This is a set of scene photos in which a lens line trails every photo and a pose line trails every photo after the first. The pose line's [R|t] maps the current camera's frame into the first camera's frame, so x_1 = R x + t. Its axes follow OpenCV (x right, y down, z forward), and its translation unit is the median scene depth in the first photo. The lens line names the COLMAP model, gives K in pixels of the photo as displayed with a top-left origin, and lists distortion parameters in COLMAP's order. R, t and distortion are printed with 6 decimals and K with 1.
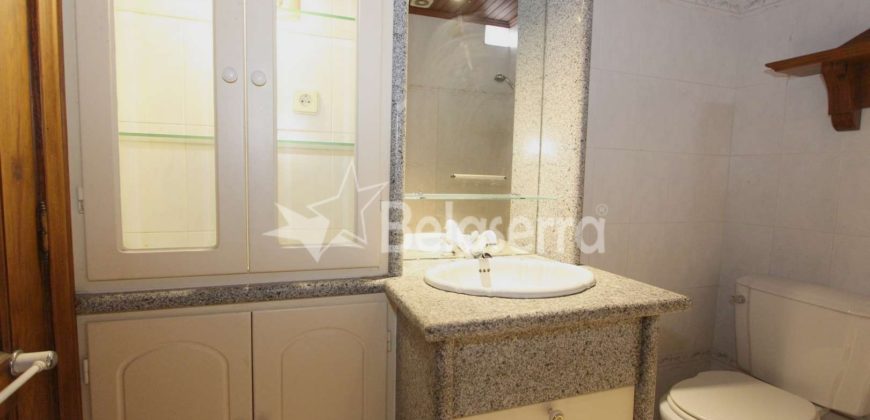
lens RADIAL K [[414.1, 0, 425.1], [0, 414.1, 209.7], [0, 0, 1]] dist [-0.002192, -0.000428]
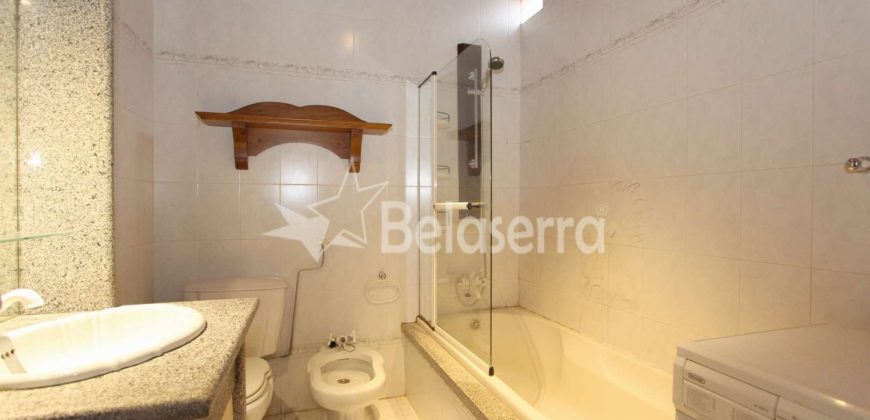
lens RADIAL K [[414.1, 0, 425.1], [0, 414.1, 209.7], [0, 0, 1]] dist [-0.002192, -0.000428]
pose [[0.041528, -0.037282, 0.998441, -0.466999], [0.081095, 0.996132, 0.033823, -0.046580], [-0.995841, 0.079564, 0.044391, 0.309246]]
